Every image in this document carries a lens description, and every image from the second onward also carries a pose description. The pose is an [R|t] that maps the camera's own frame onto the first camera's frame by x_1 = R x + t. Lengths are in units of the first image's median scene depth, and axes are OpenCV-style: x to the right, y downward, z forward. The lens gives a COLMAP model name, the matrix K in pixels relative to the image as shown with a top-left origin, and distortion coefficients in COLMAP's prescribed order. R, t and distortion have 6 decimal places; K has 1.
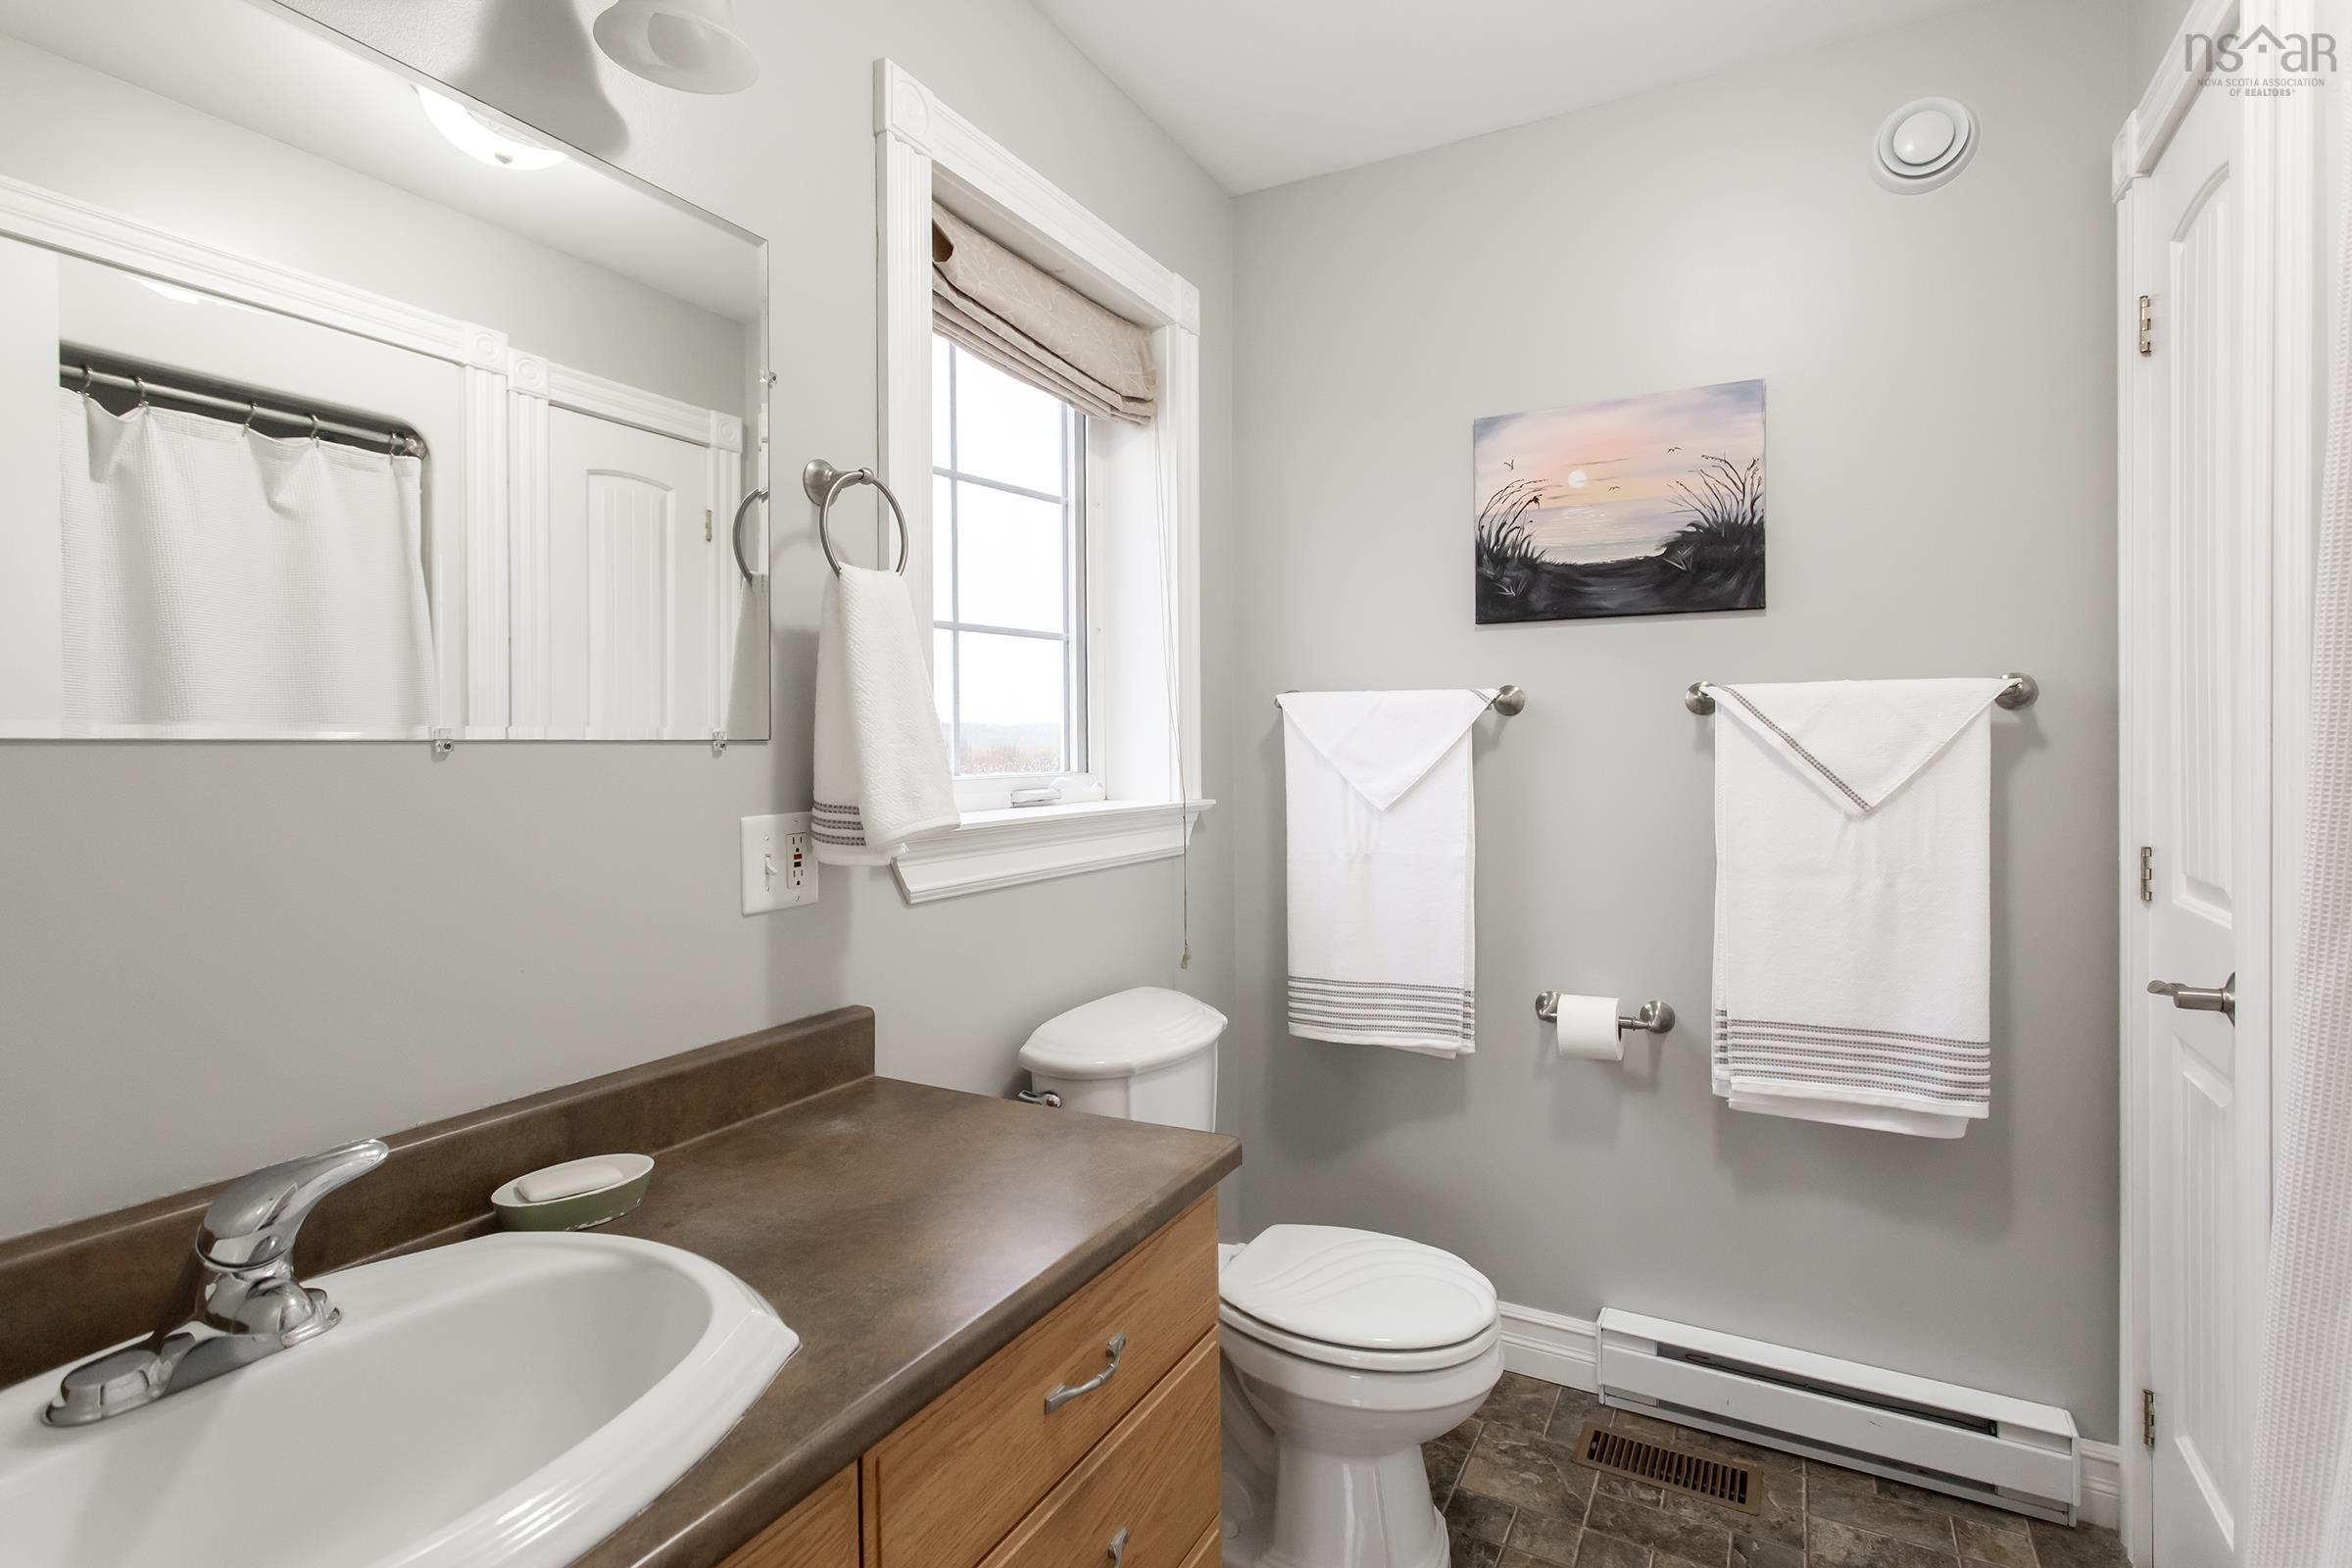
lens RADIAL K [[1139.5, 0, 1172.8], [0, 1139.5, 773.9], [0, 0, 1]] dist [-0.002035, -0.000034]
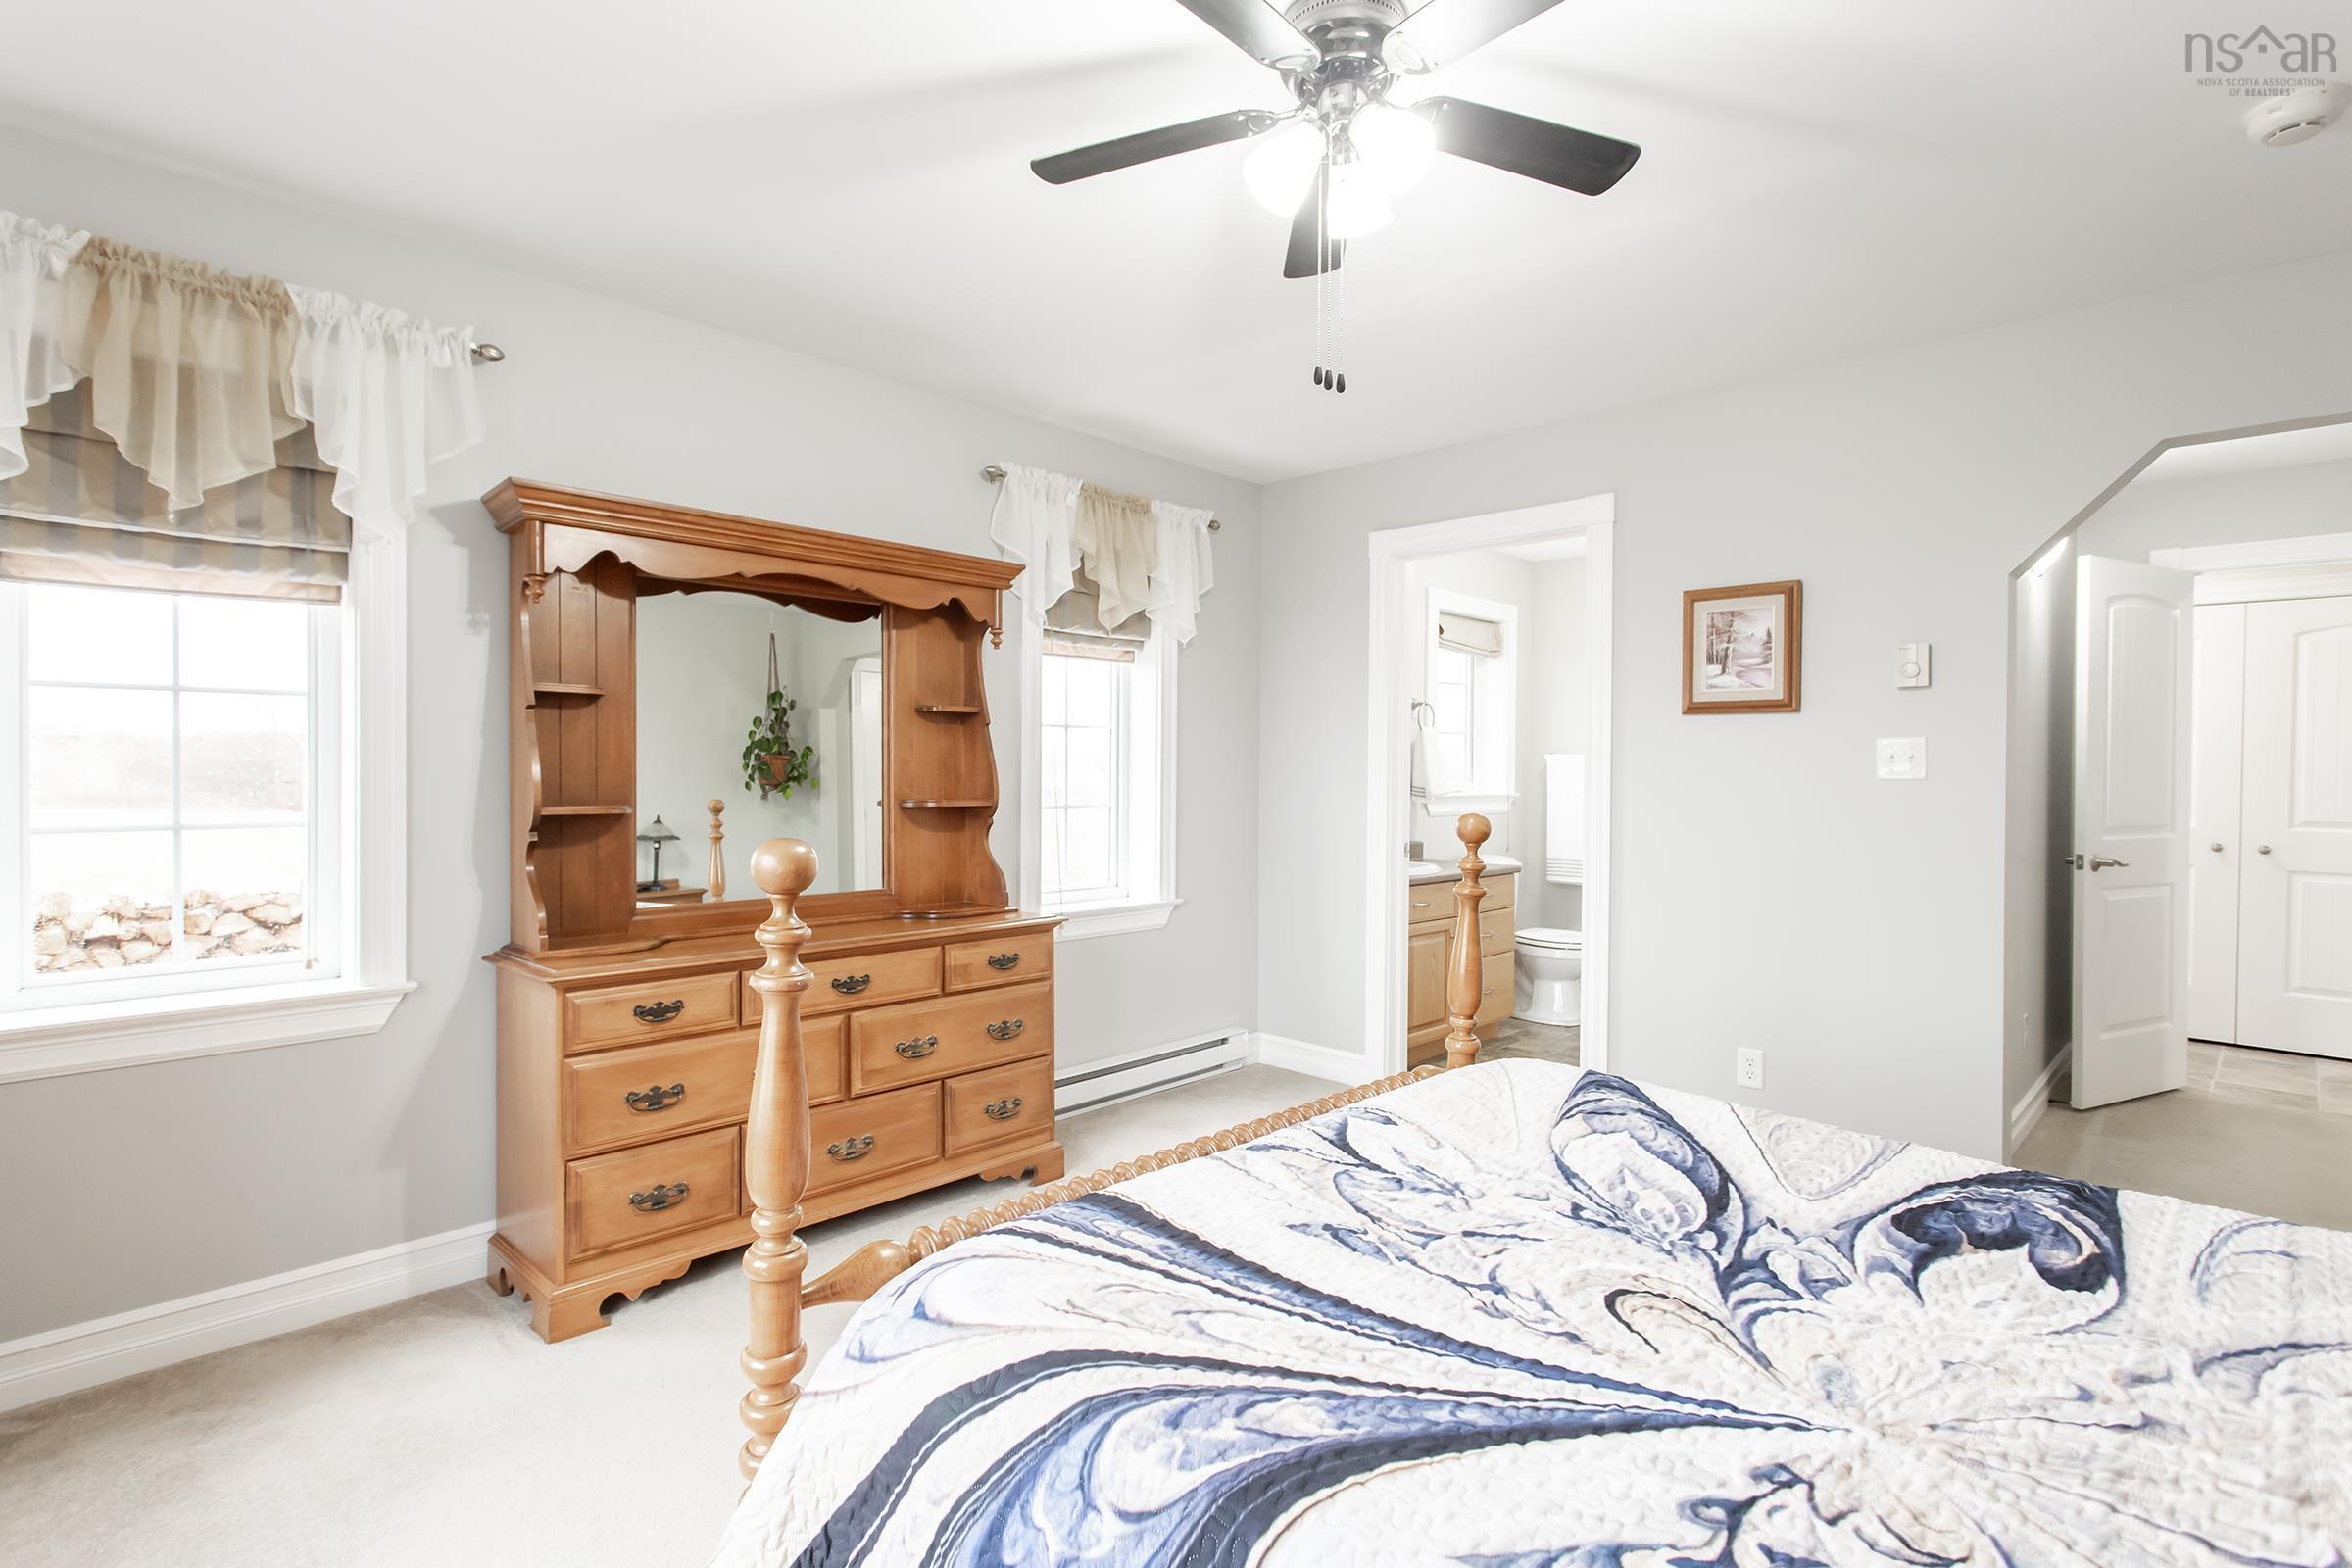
lens RADIAL K [[1139.5, 0, 1177.7], [0, 1139.5, 784.1], [0, 0, 1]] dist [-0.002035, -0.000034]
pose [[0.965634, 0.021280, -0.259034, -0.050032], [-0.021684, 0.999764, 0.001297, 0.017930], [0.259001, 0.004364, 0.965867, -1.924950]]
